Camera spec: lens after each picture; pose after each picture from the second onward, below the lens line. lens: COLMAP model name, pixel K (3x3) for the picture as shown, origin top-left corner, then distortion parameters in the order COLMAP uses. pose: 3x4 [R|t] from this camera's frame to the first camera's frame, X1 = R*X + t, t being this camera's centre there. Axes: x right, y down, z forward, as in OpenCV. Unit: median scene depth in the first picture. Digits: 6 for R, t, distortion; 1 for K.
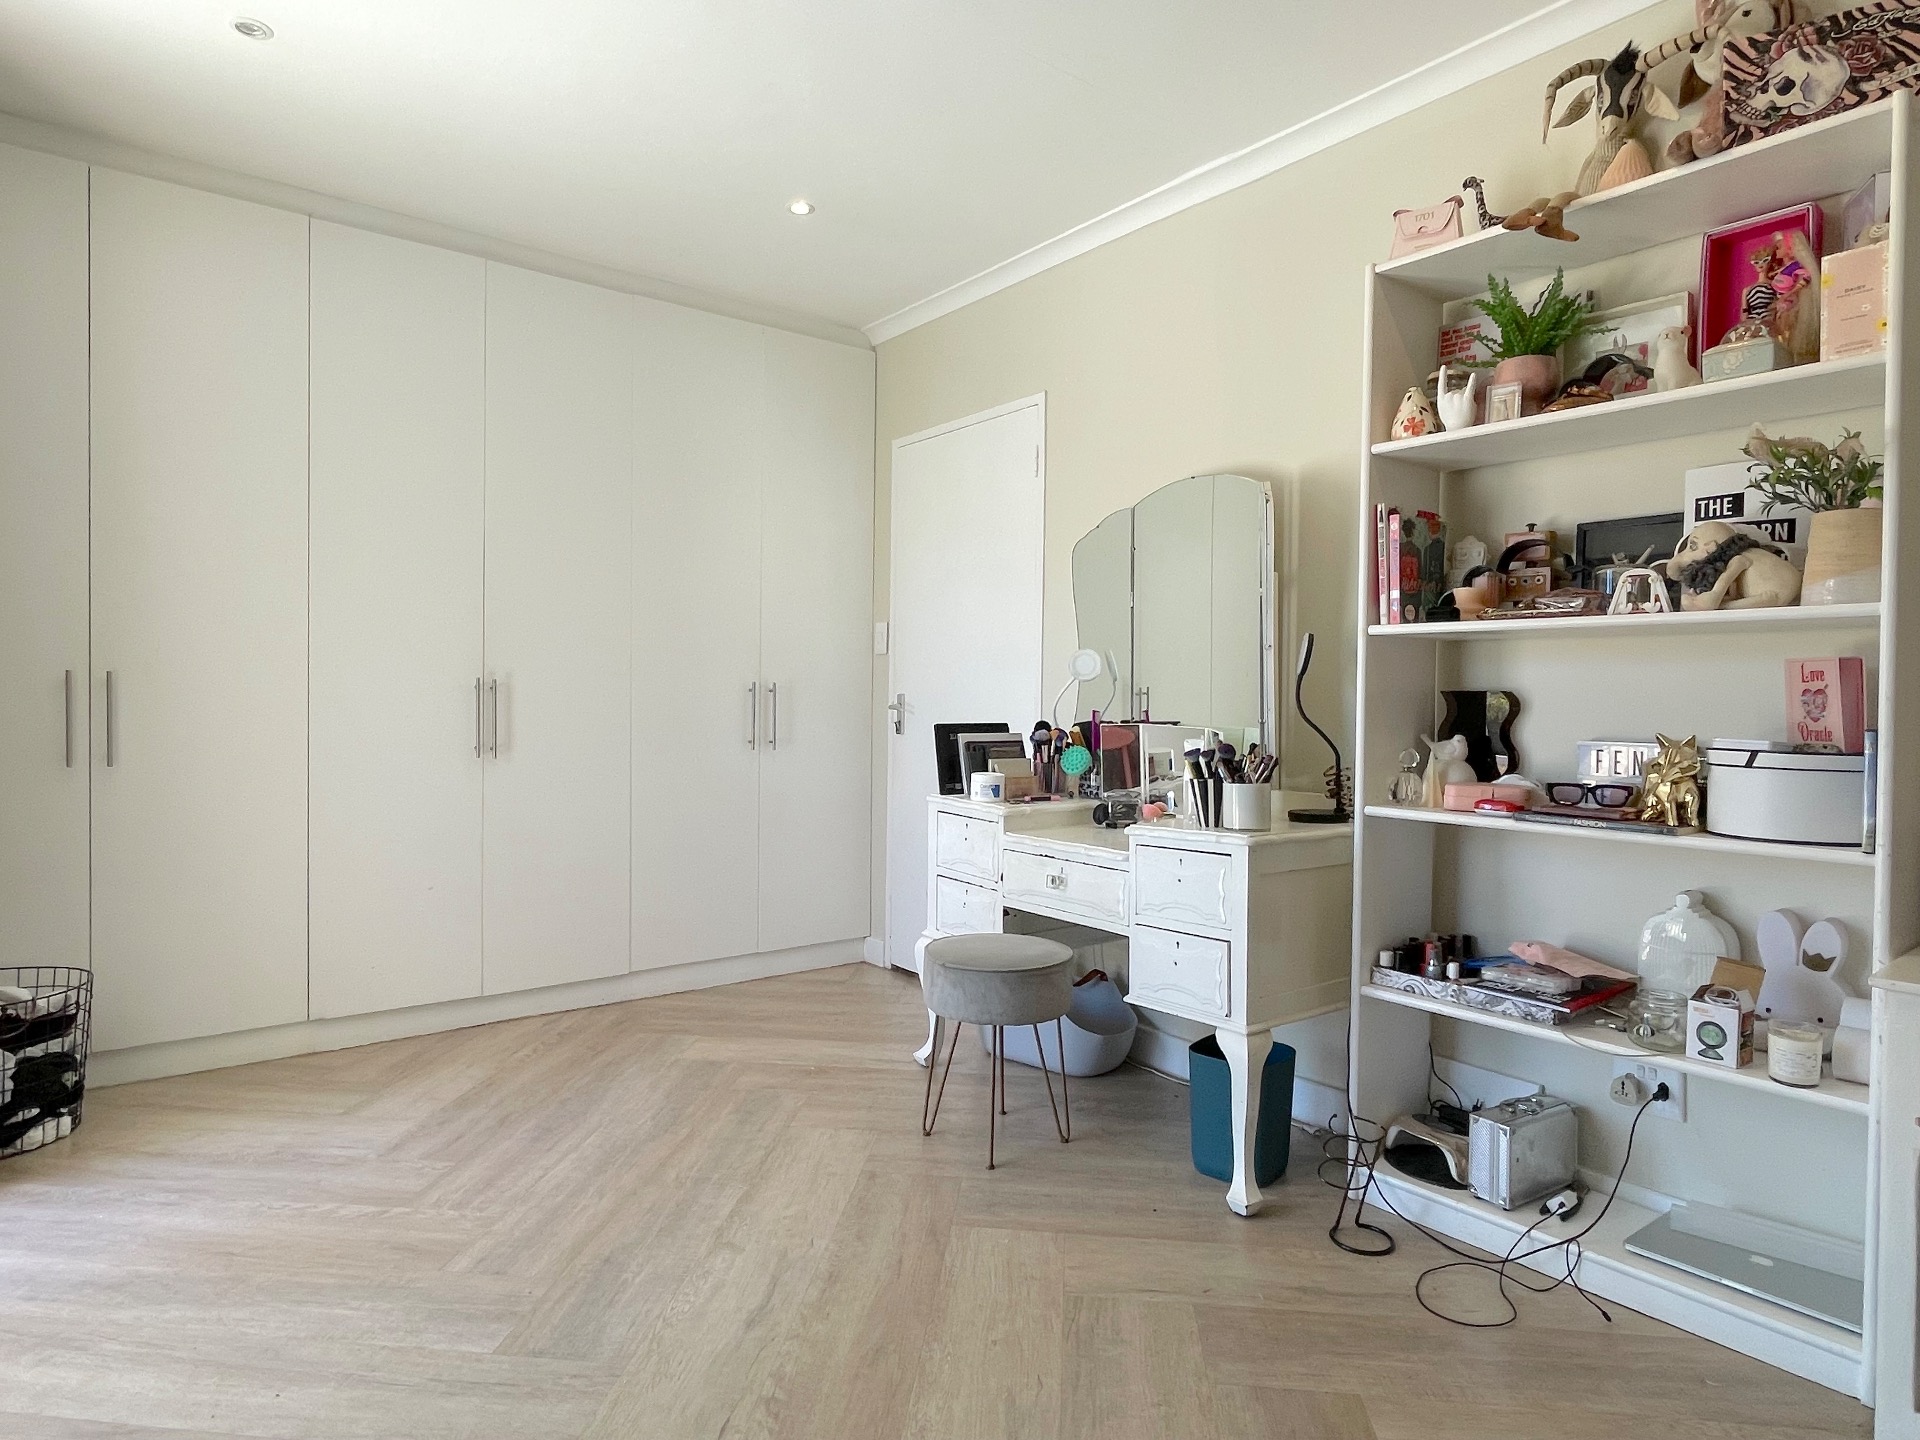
lens RADIAL K [[1130.1, 0, 957.3], [0, 1130.1, 712.6], [0, 0, 1]] dist [-0.001651, -0.002486]
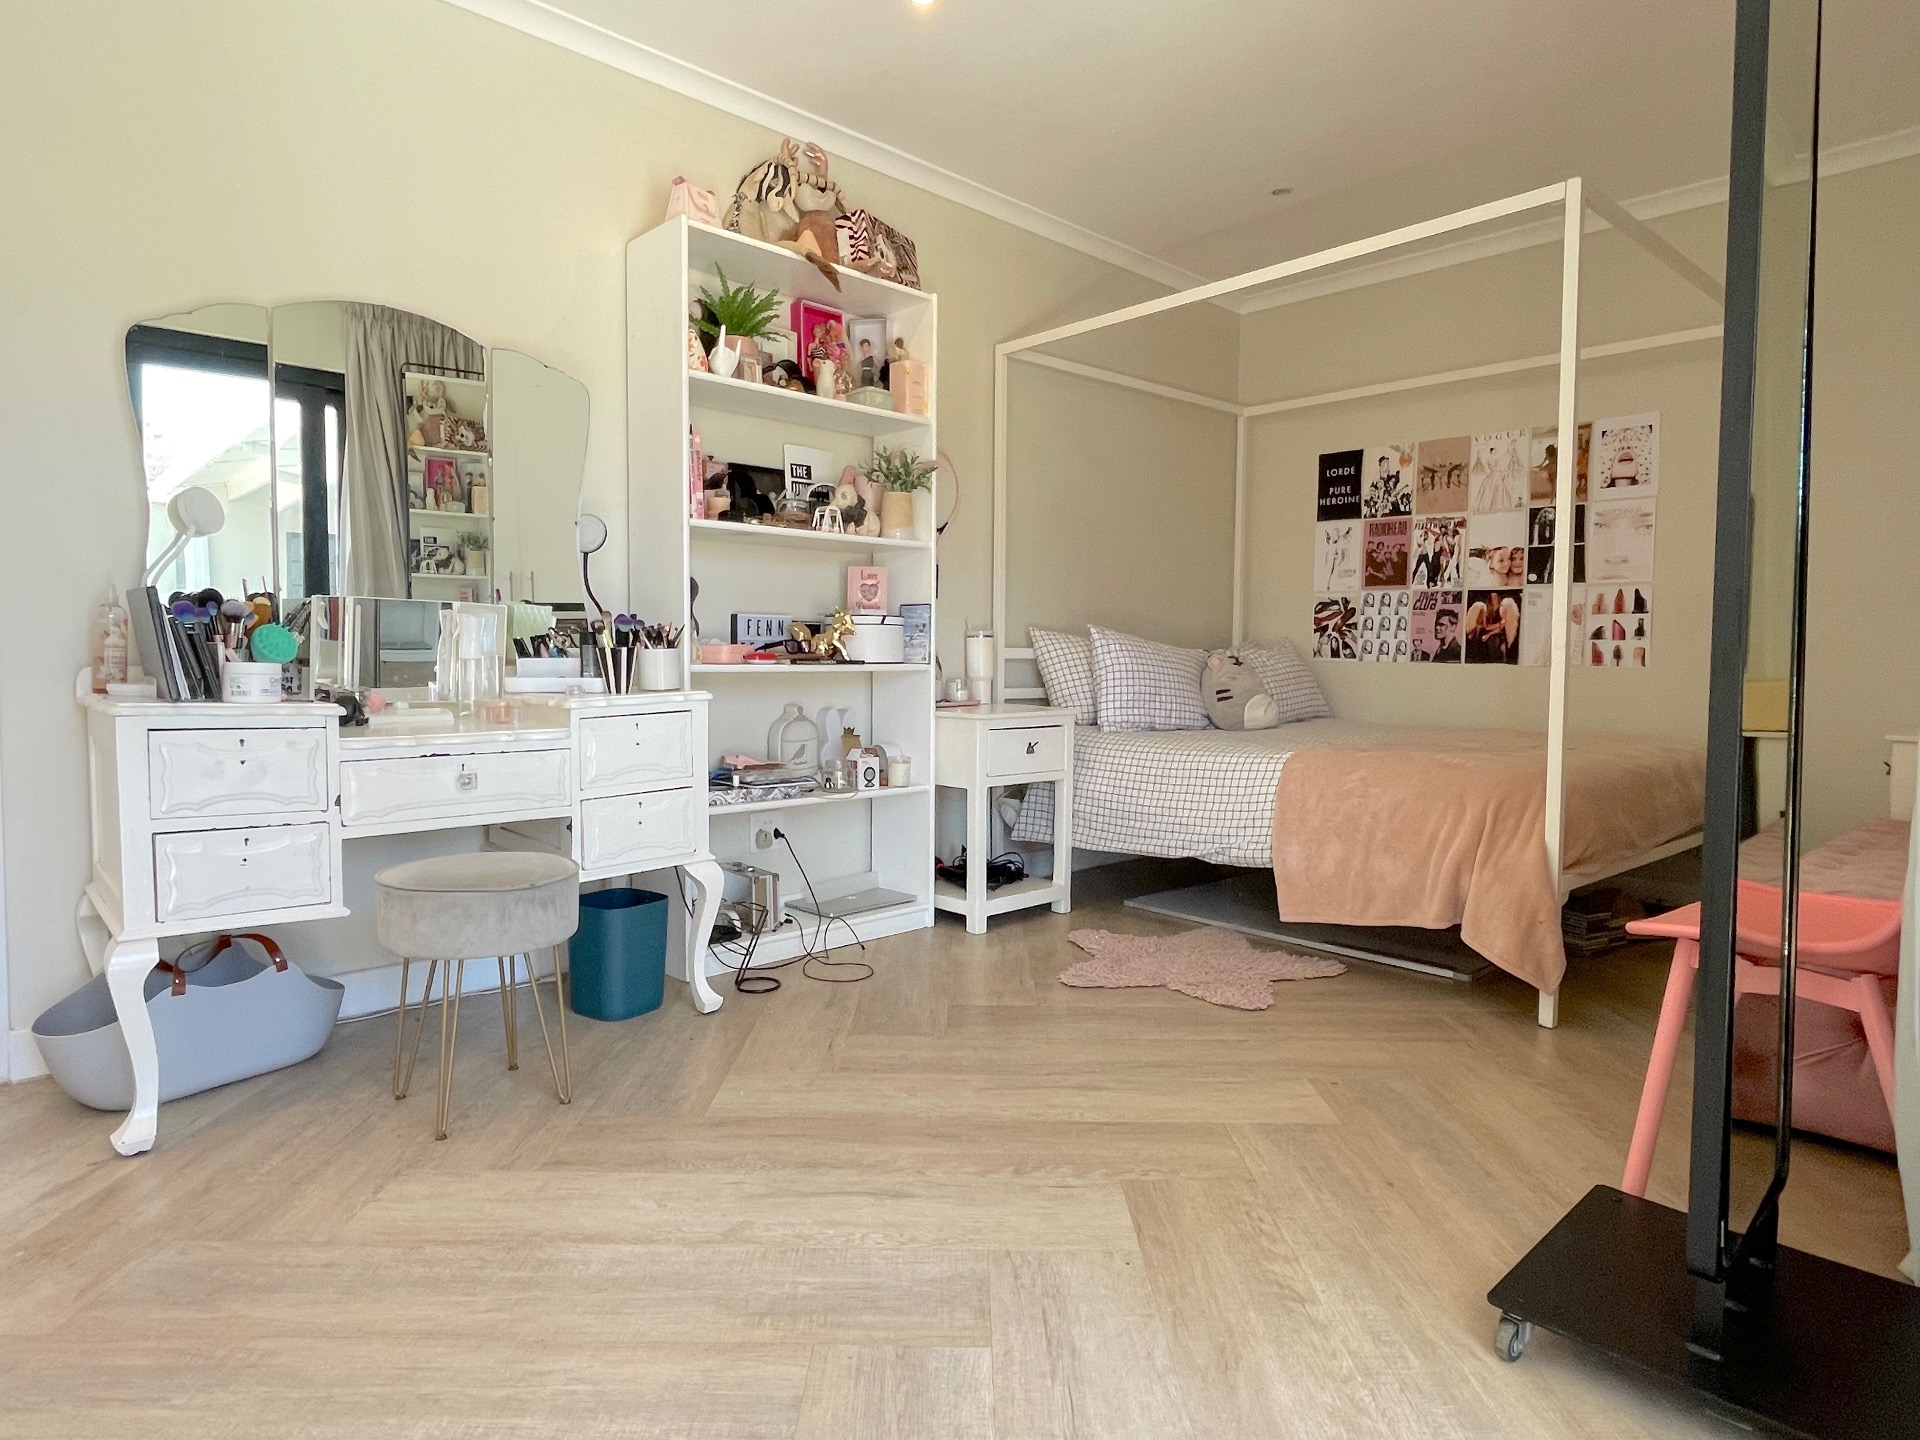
lens RADIAL K [[1130.1, 0, 957.3], [0, 1130.1, 712.6], [0, 0, 1]] dist [-0.001651, -0.002486]
pose [[-0.119565, -0.071326, 0.990261, -0.984922], [0.002691, 0.997389, 0.072165, 0.050475], [-0.992823, 0.011293, -0.119061, 0.936052]]
